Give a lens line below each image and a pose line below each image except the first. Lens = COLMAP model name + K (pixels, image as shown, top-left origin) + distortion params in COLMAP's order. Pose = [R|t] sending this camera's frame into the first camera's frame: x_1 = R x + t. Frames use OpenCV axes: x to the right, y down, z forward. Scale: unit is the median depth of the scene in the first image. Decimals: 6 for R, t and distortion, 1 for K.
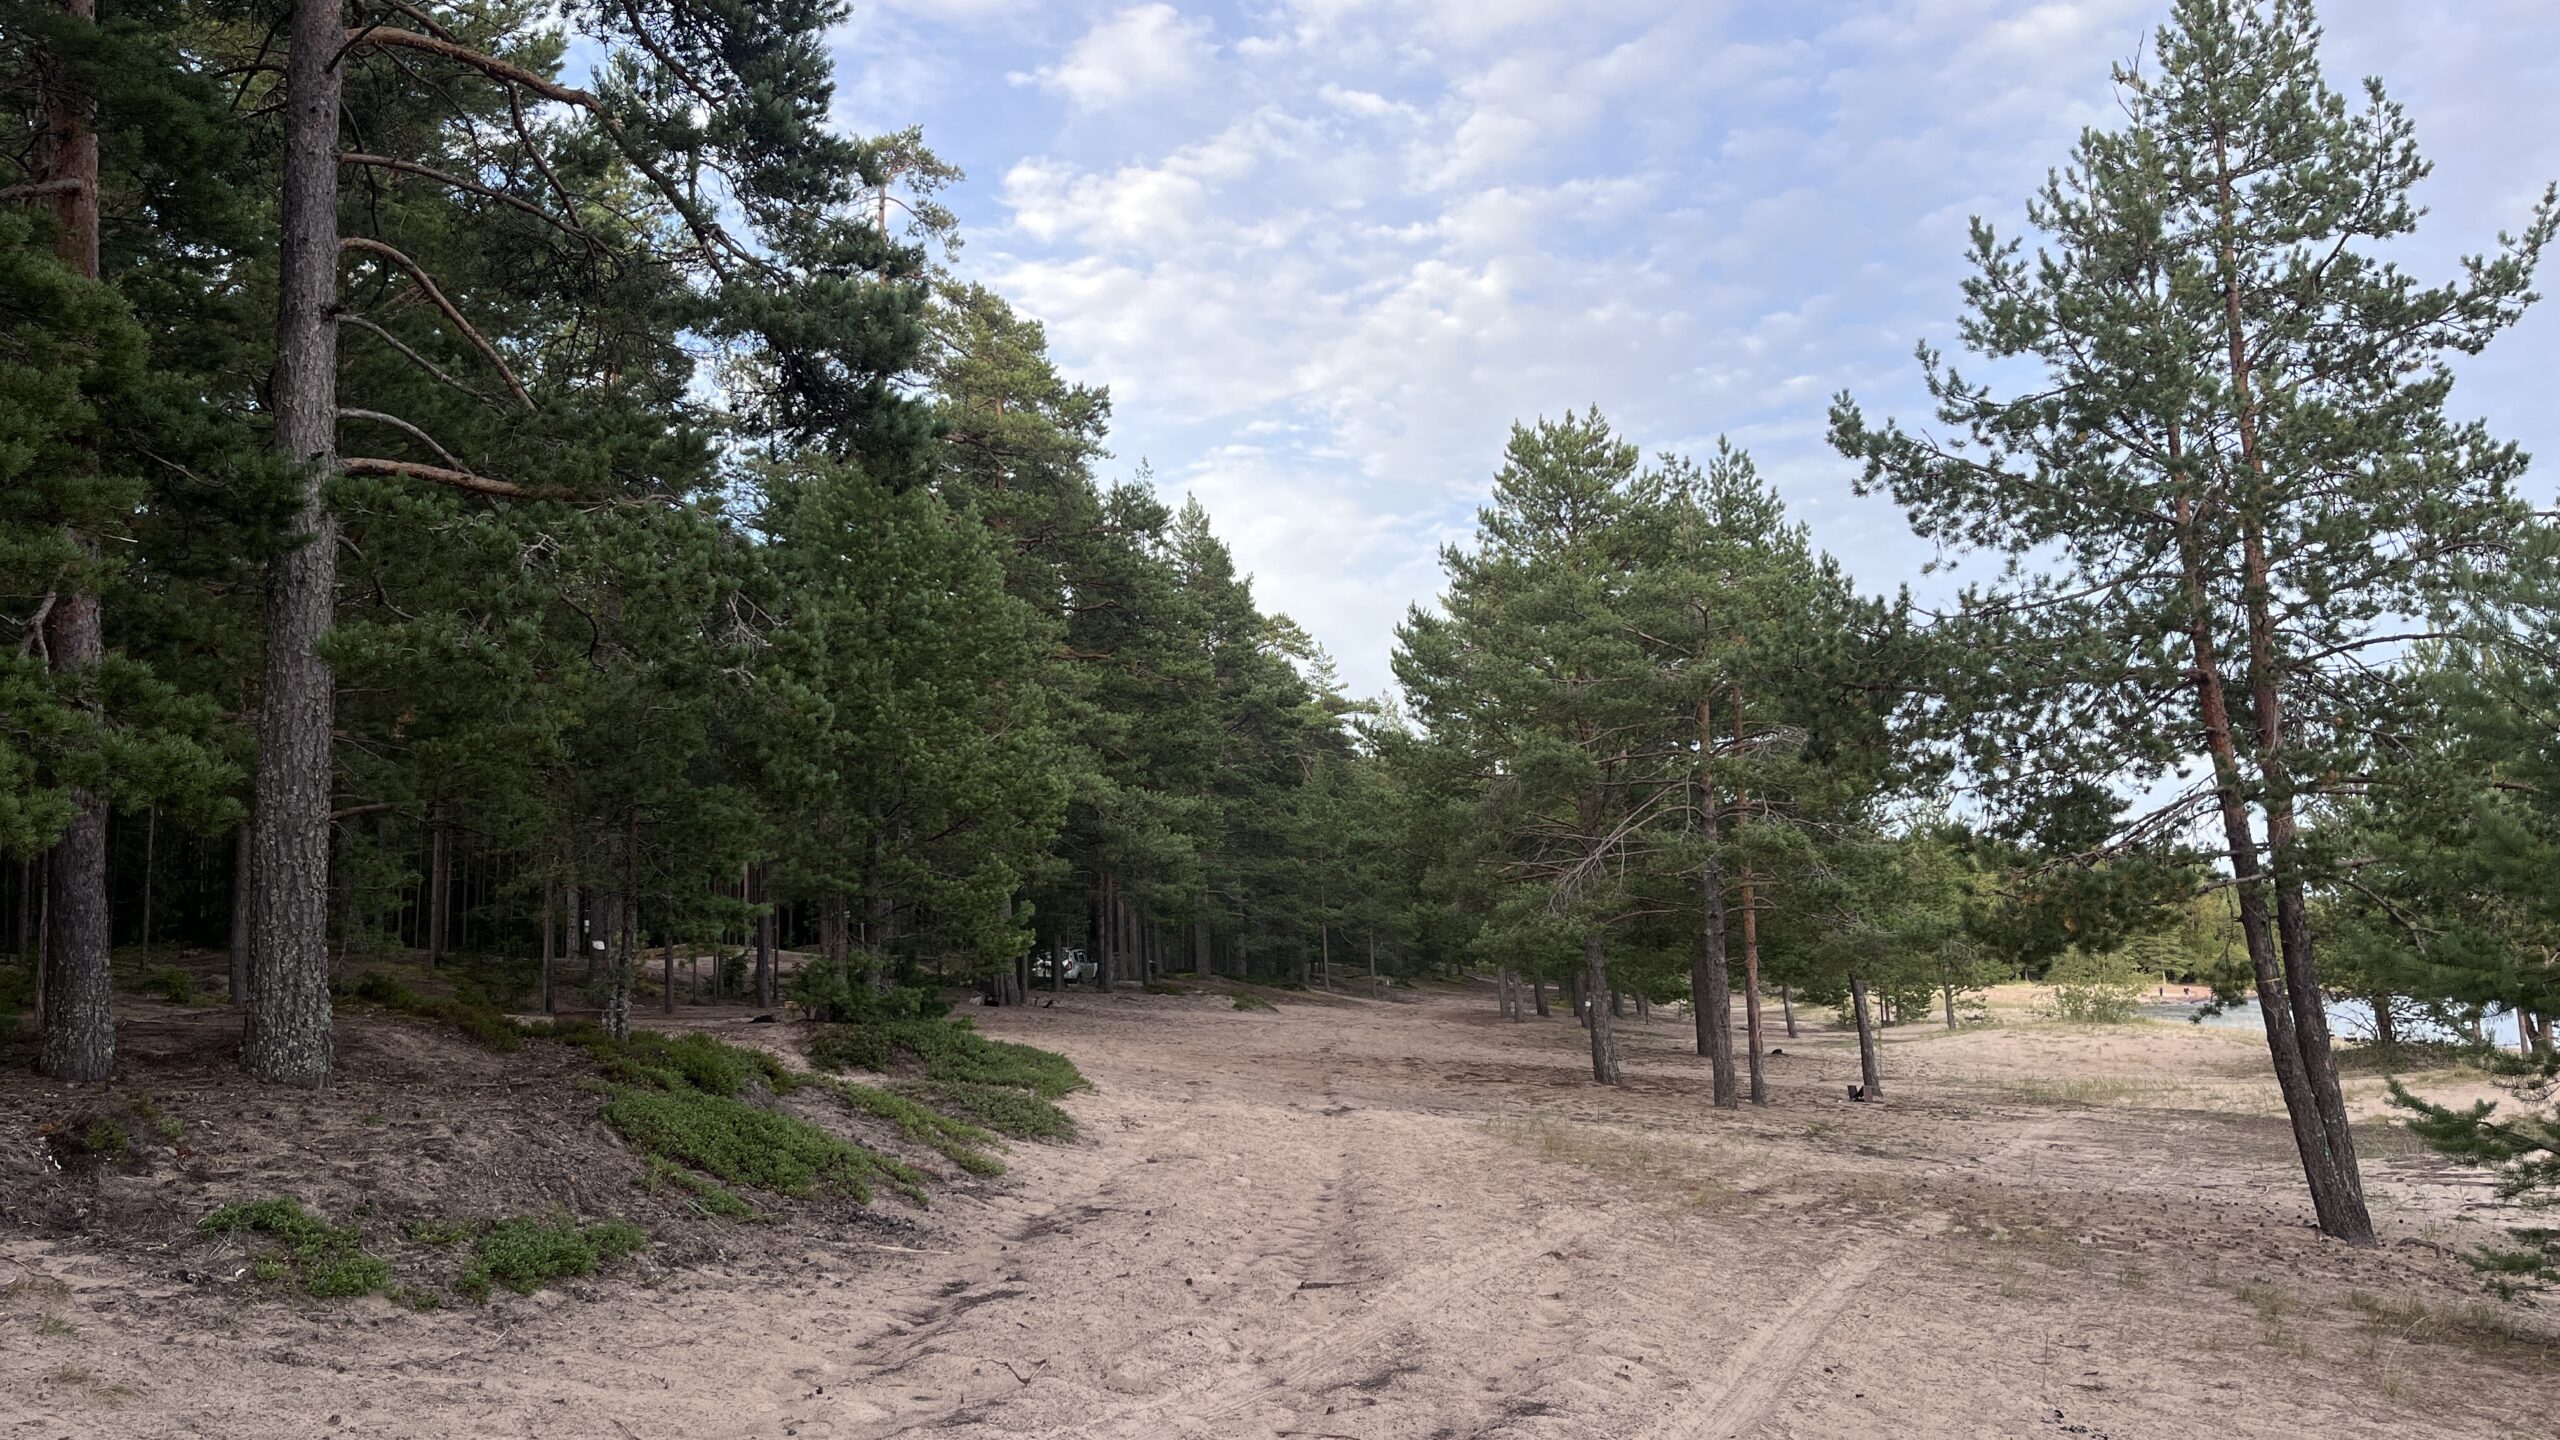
lens RADIAL K [[1917.5, 0, 1270.4], [0, 1917.5, 722.9], [0, 0, 1]] dist [0.060625, -0.087333]
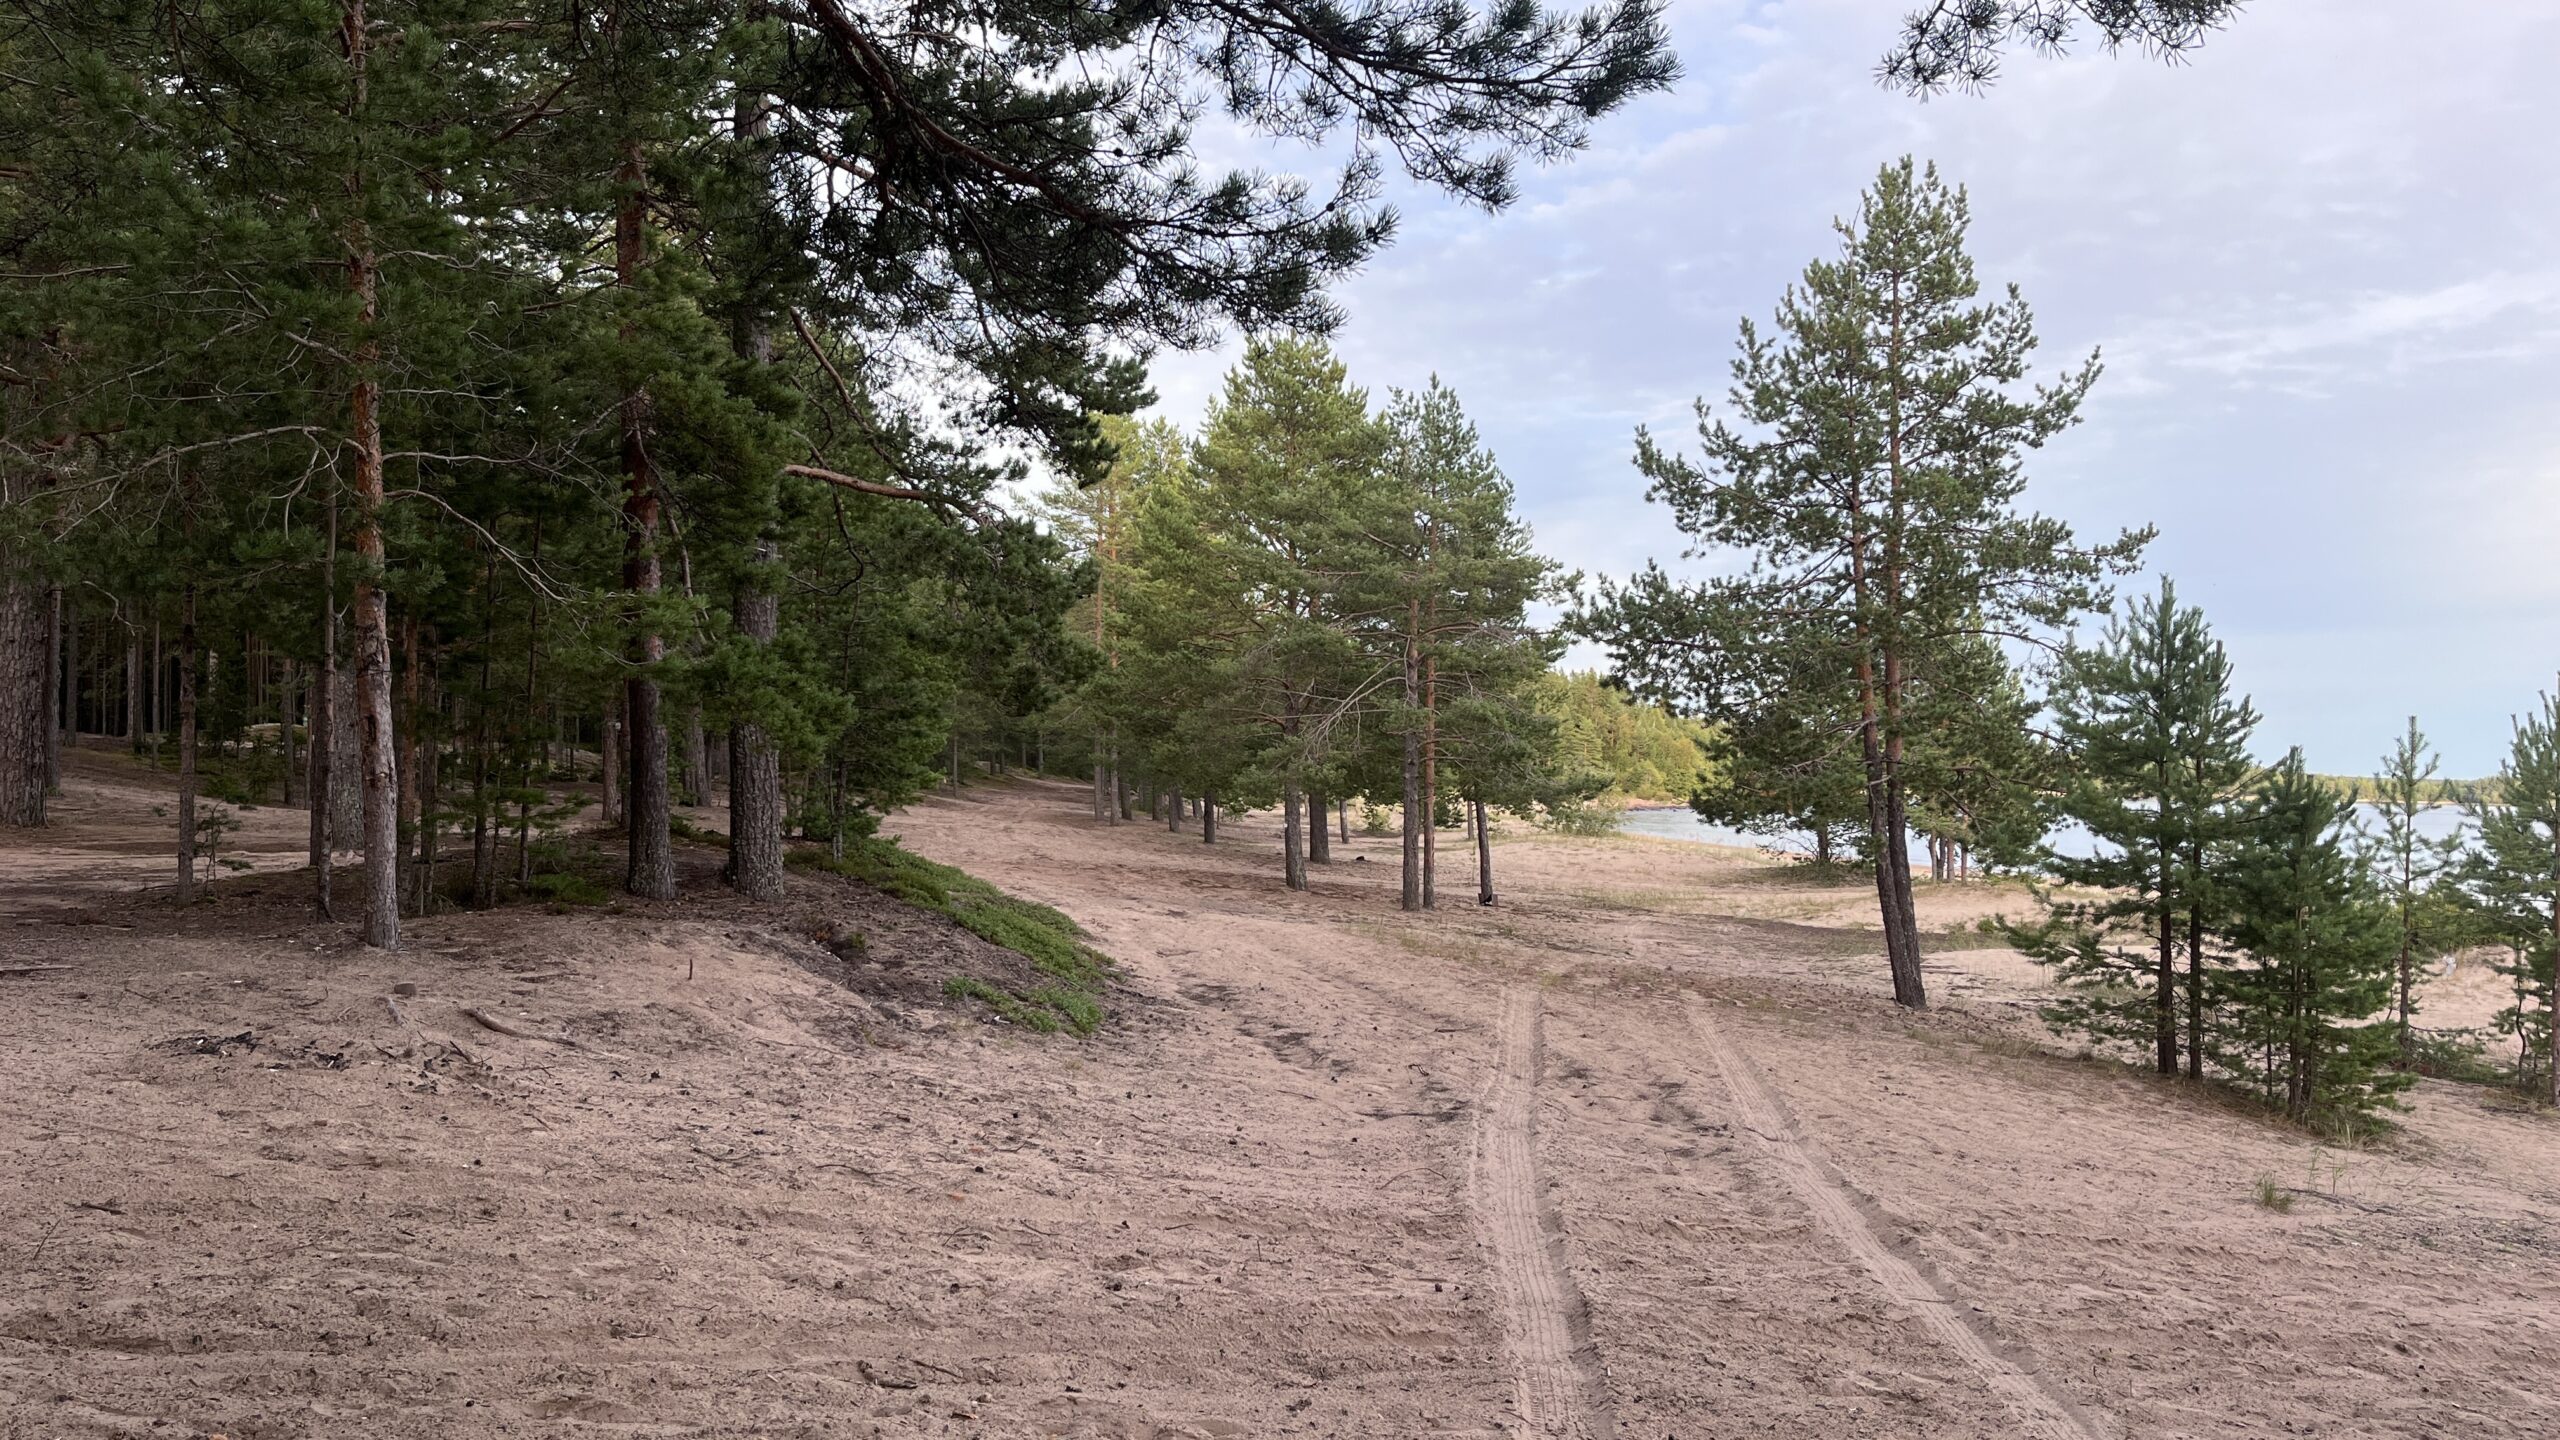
lens RADIAL K [[1922.5, 0, 1280.0], [0, 1922.5, 720.0], [0, 0, 1]] dist [0.077662, -0.116584]
pose [[0.959049, 0.039664, 0.280449, -0.356662], [-0.069553, 0.992808, 0.097437, -0.077764], [-0.274568, -0.112953, 0.954911, -0.316419]]
